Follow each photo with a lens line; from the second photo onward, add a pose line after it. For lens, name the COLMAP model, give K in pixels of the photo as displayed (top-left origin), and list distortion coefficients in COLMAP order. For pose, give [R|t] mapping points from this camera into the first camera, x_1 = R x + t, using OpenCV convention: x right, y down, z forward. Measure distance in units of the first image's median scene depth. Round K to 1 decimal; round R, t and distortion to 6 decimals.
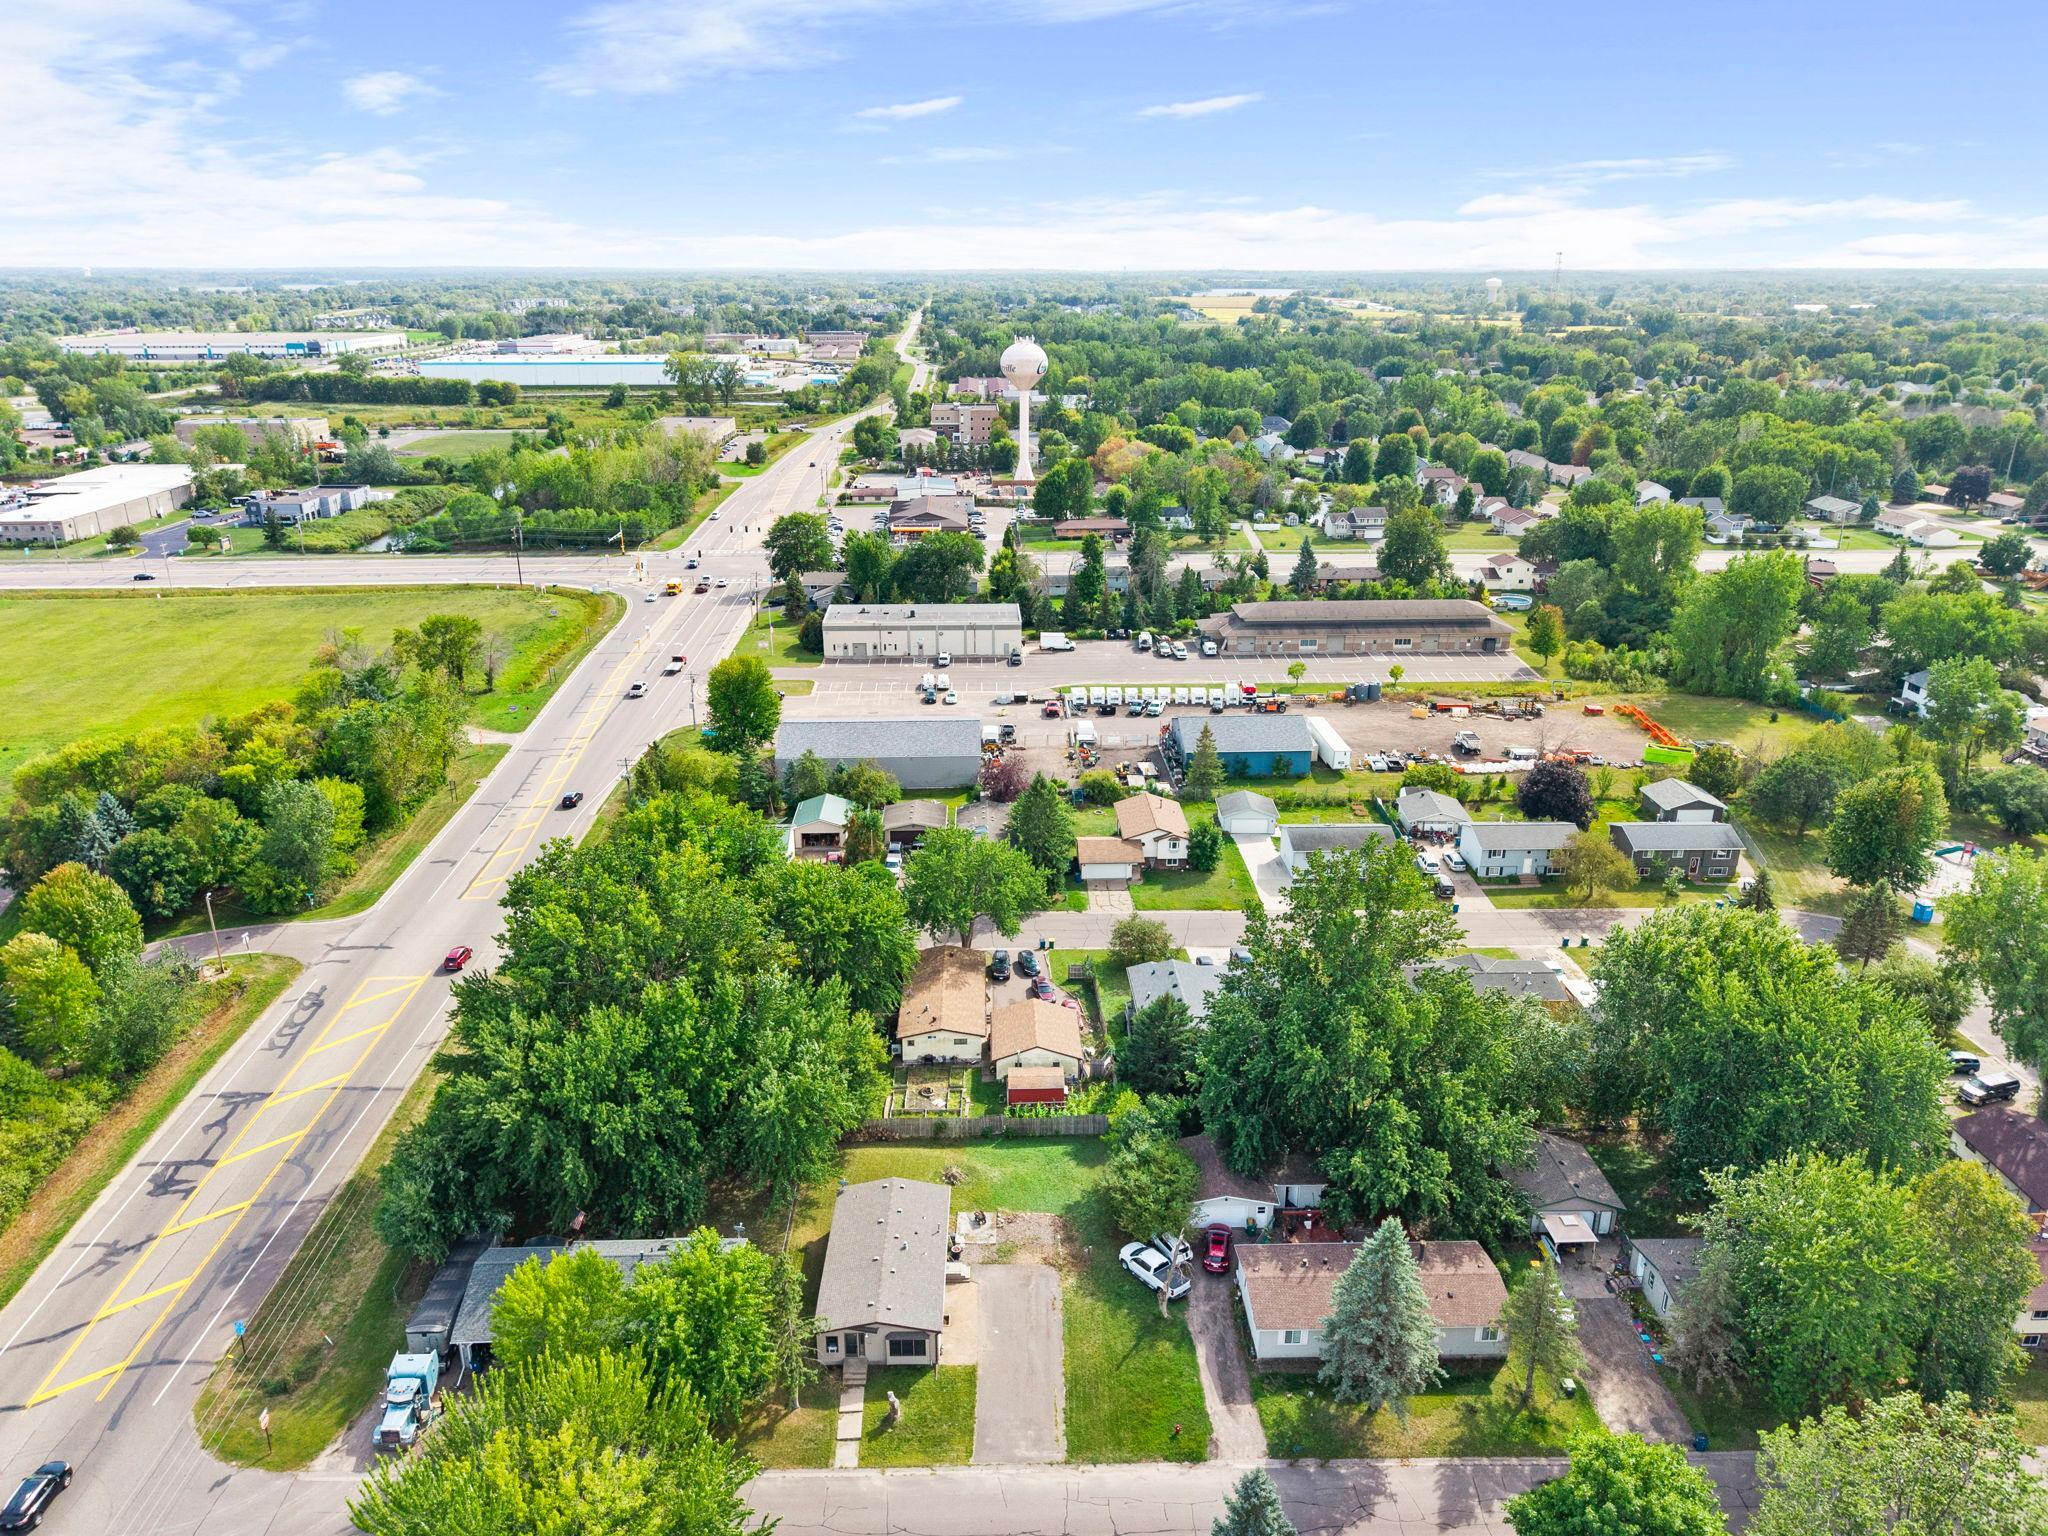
lens RADIAL K [[1393.4, 0, 1027.9], [0, 1393.4, 767.9], [0, 0, 1]] dist [0.041443, -0.046799]
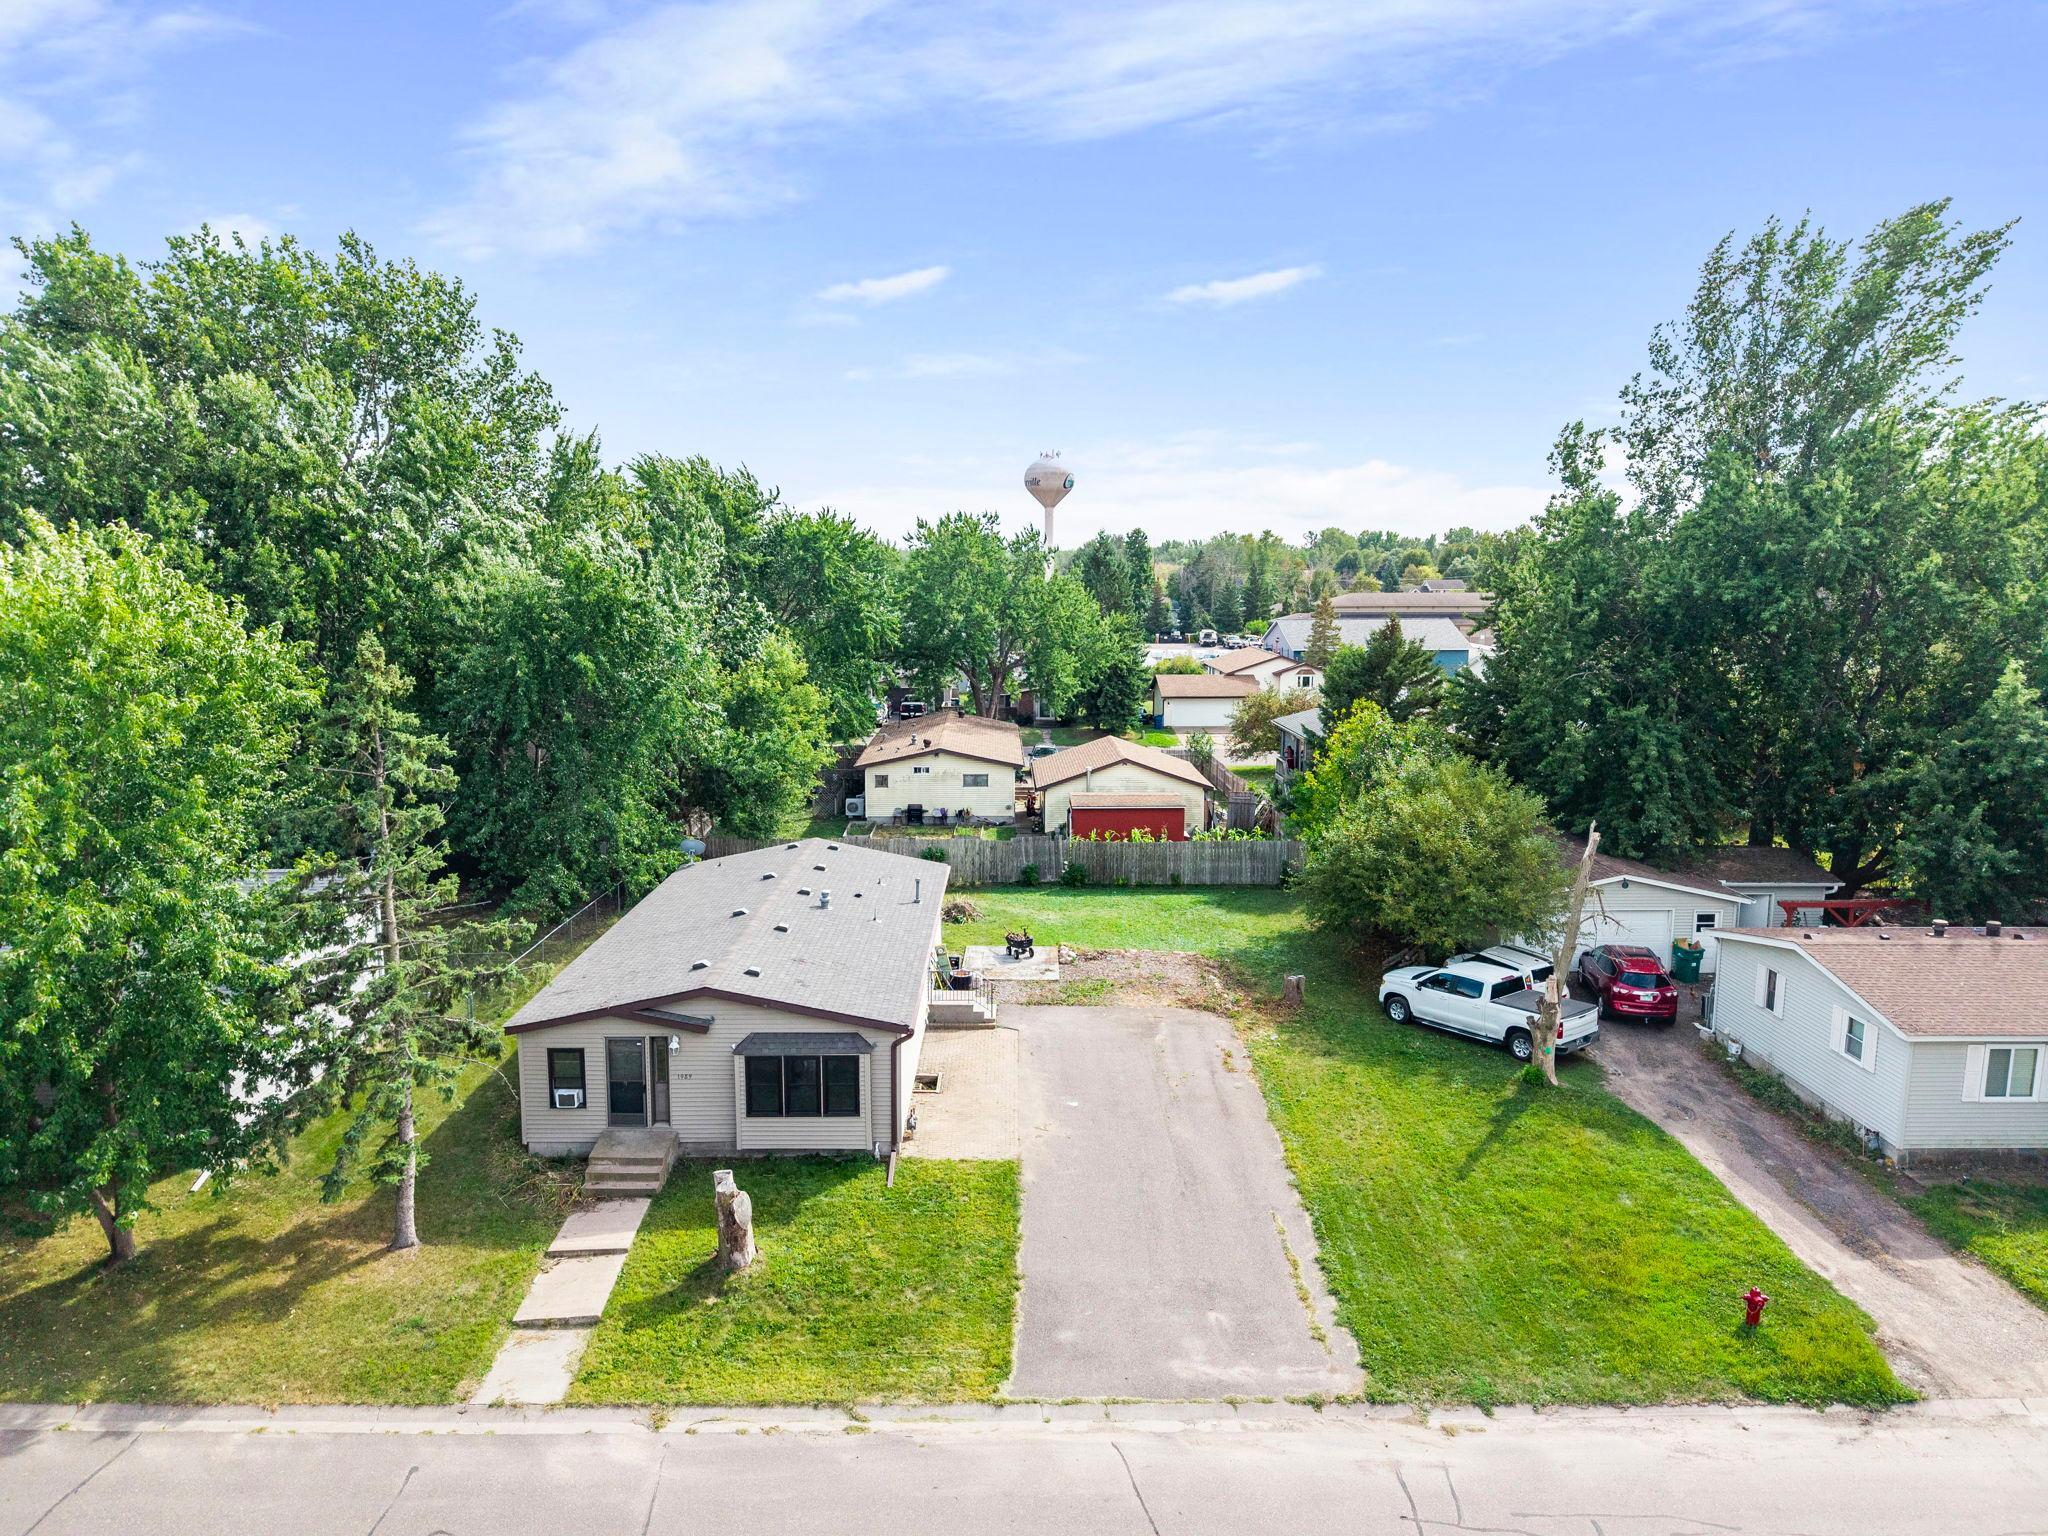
lens RADIAL K [[1367.1, 0, 1025.1], [0, 1367.1, 763.8], [0, 0, 1]] dist [0.035754, -0.031210]
pose [[0.999910, 0.001353, -0.013348, -0.023360], [-0.004011, 0.979552, -0.201152, 0.301595], [0.012802, 0.201187, 0.979469, 0.508387]]
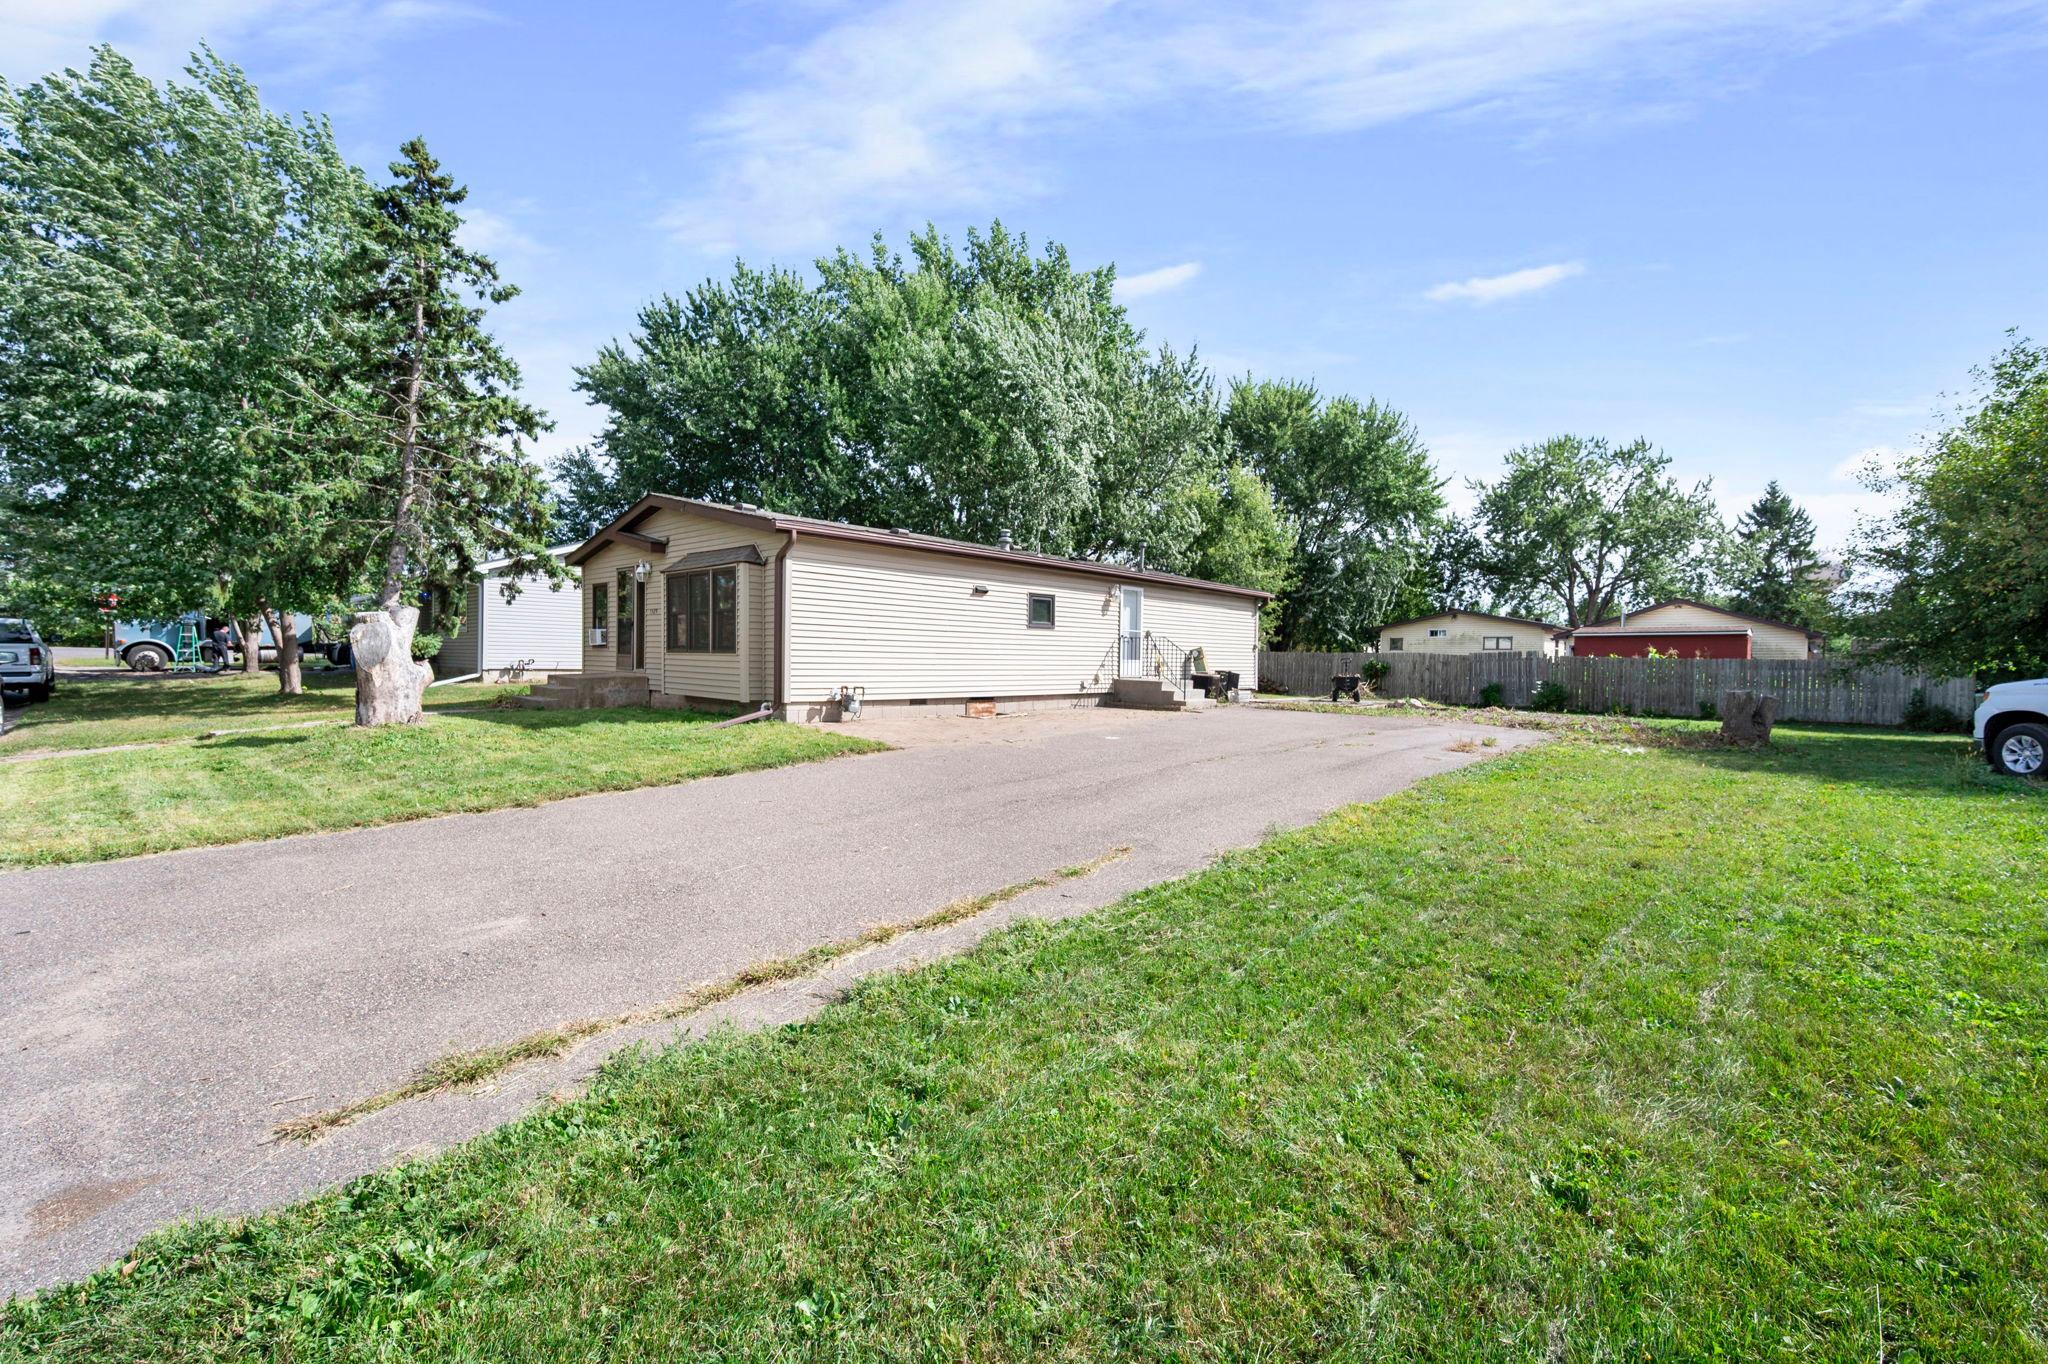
lens RADIAL K [[847.0, 0, 1027.0], [0, 847.0, 661.4], [0, 0, 1]] dist [0.000662, 0.011989]
pose [[0.719131, 0.008549, -0.694821, 0.044234], [-0.252298, 0.934898, -0.249623, 0.331608], [0.647453, 0.354814, 0.674471, 0.701104]]
